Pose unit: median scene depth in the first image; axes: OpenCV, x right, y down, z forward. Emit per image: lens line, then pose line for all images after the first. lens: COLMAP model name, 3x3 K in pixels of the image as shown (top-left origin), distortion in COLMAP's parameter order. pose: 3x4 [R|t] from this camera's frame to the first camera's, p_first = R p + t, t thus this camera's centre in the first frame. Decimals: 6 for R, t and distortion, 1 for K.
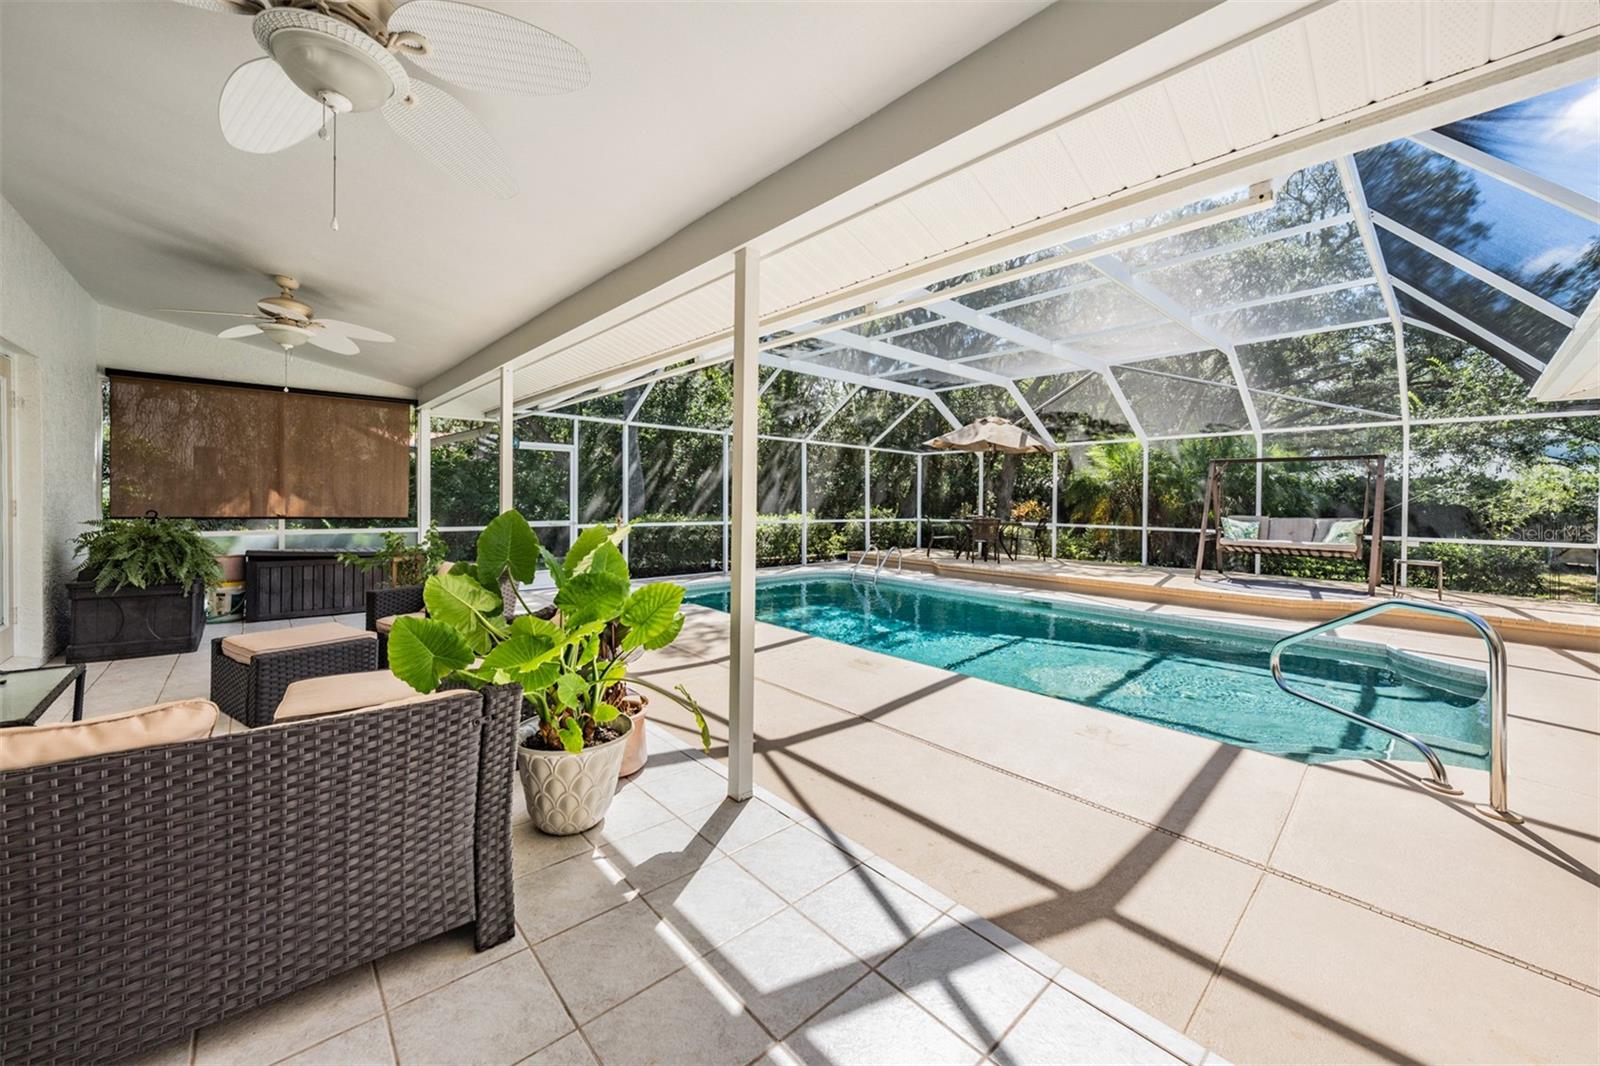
lens RADIAL K [[600.6, 0, 796.5], [0, 600.6, 512.3], [0, 0, 1]] dist [-0.001818, -0.000139]
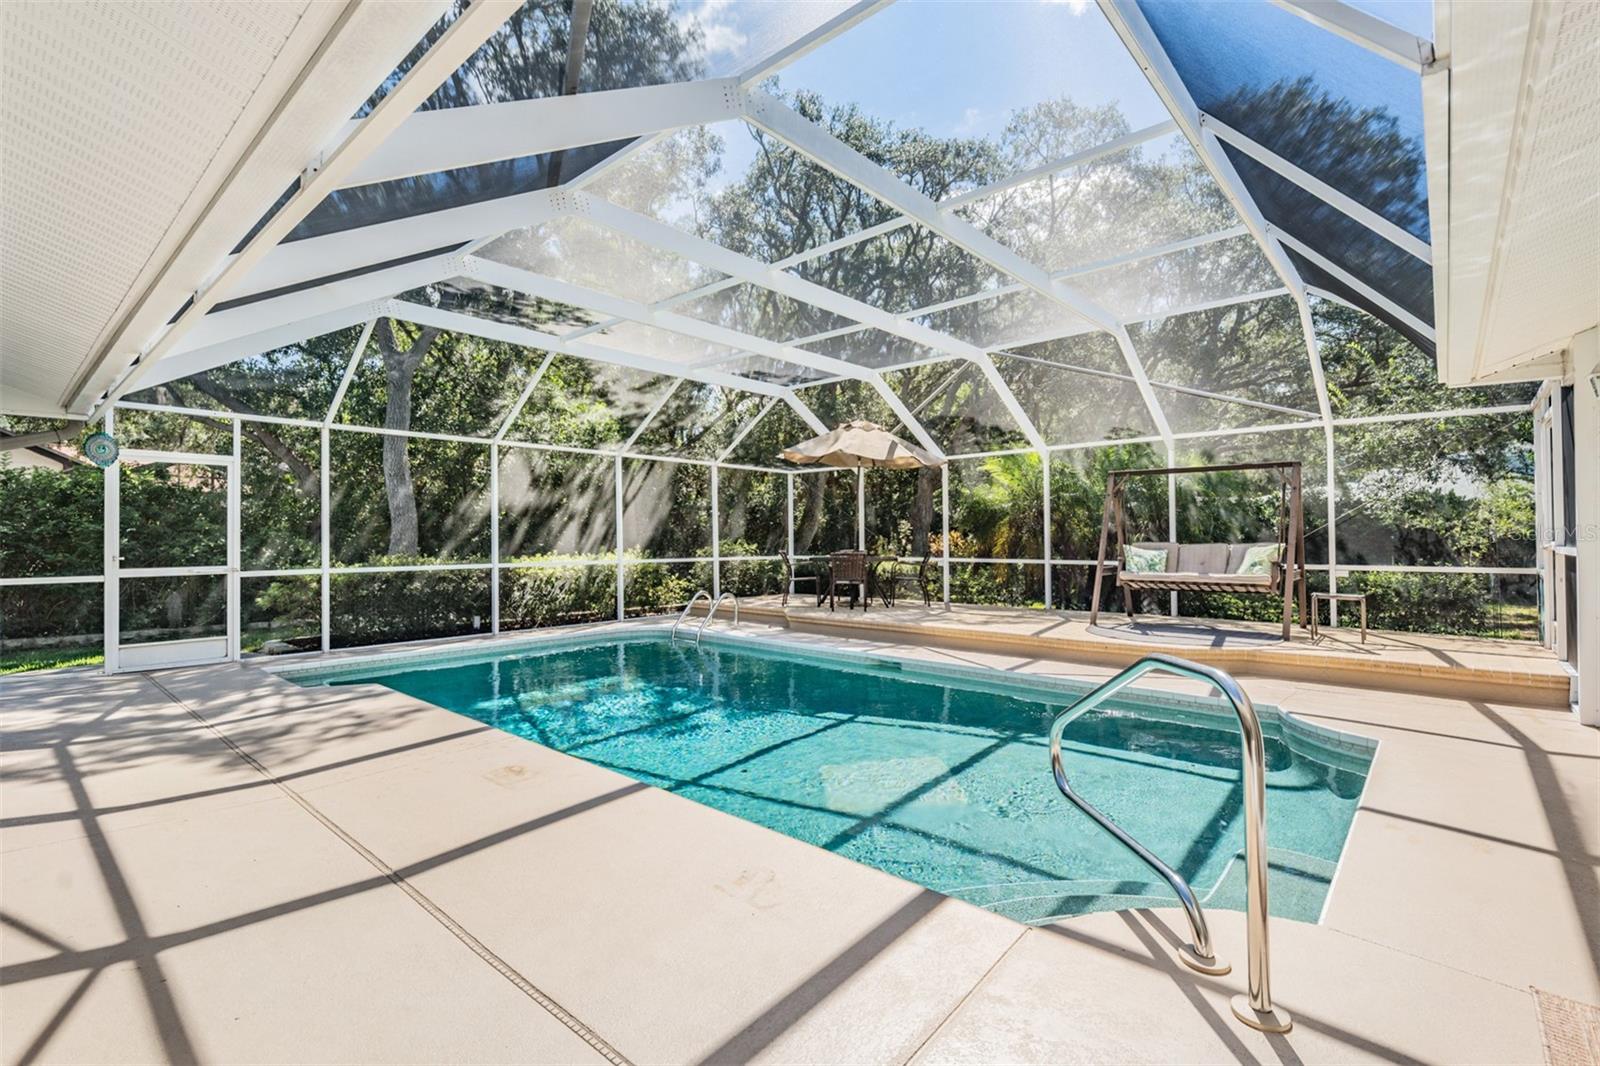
lens RADIAL K [[740.5, 0, 800.0], [0, 740.5, 533.0], [0, 0, 1]] dist [0.000261, -0.000396]
pose [[0.993761, -0.015346, 0.110466, 0.167188], [0.018399, 0.999475, -0.026675, 0.009983], [-0.109998, 0.028541, 0.993522, 0.079504]]
